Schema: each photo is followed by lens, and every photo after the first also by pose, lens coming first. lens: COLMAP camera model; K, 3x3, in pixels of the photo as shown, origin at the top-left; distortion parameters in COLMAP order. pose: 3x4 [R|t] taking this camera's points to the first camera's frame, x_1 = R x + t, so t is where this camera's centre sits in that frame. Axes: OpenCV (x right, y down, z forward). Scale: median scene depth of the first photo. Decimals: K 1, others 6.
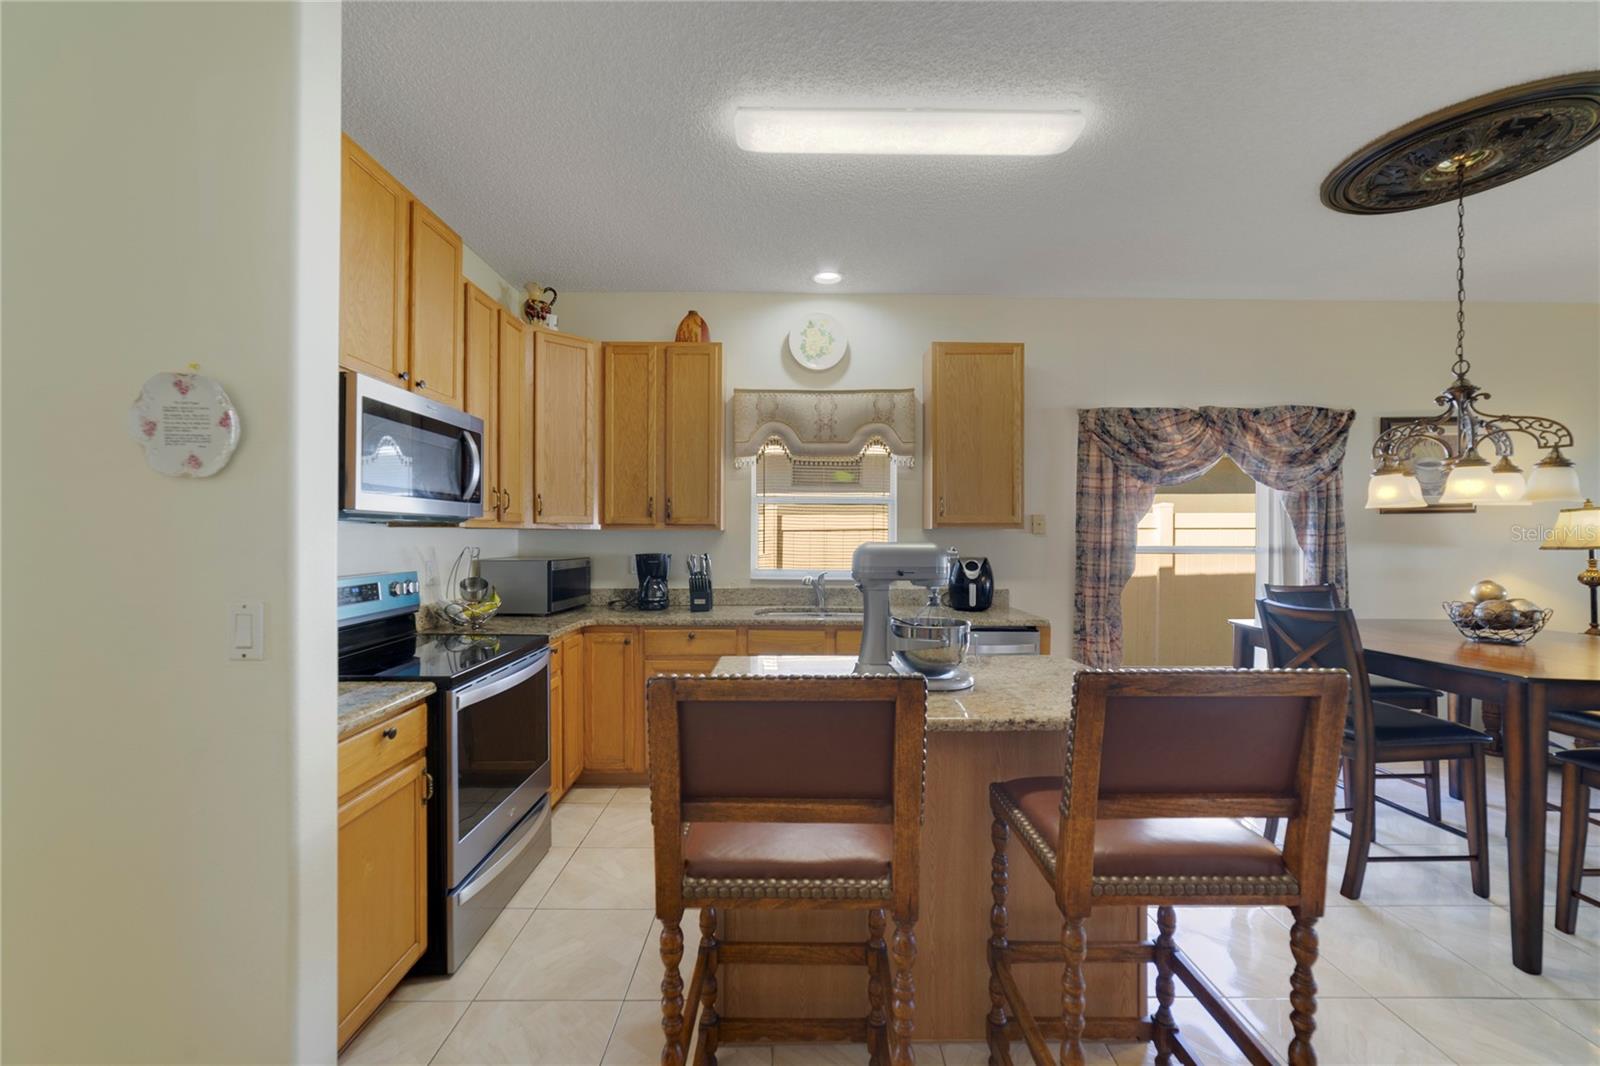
lens RADIAL K [[618.1, 0, 801.6], [0, 618.1, 531.4], [0, 0, 1]] dist [-0.026438, 0.009037]
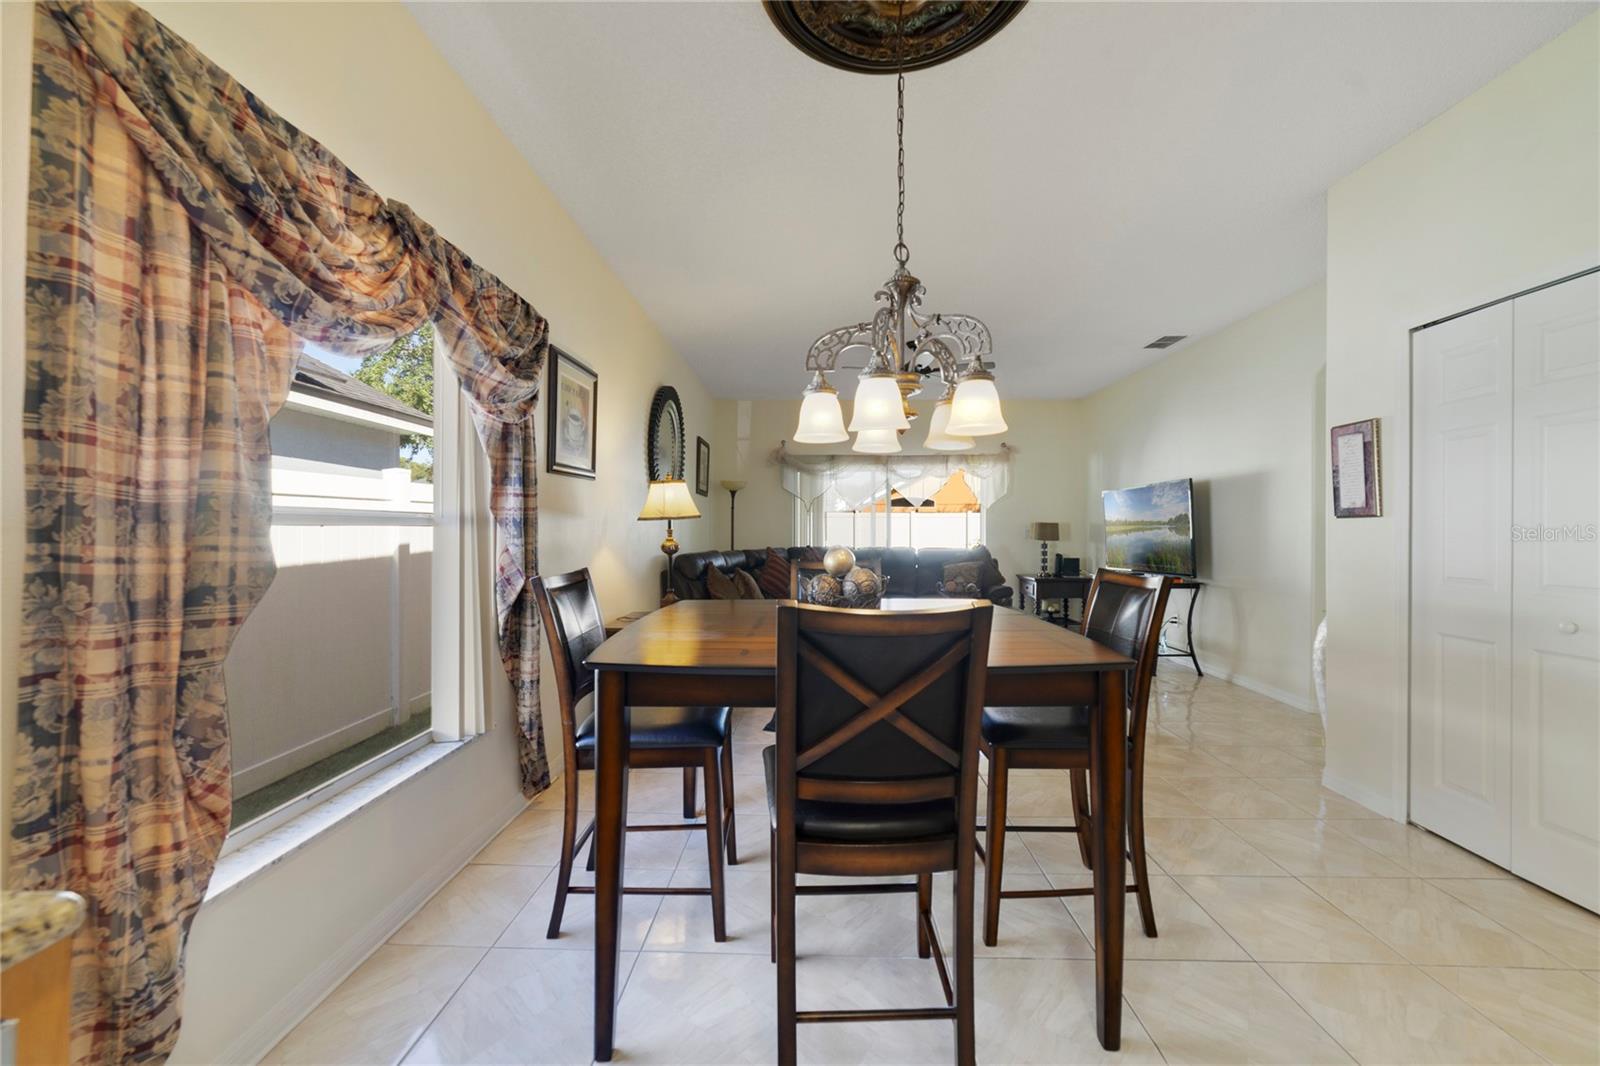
lens RADIAL K [[618.1, 0, 801.6], [0, 618.1, 531.4], [0, 0, 1]] dist [-0.026438, 0.009037]
pose [[0.042443, -0.008088, 0.999066, 0.214862], [-0.004725, 0.999954, 0.008296, 0.037760], [-0.999088, -0.005073, 0.042403, 0.683105]]
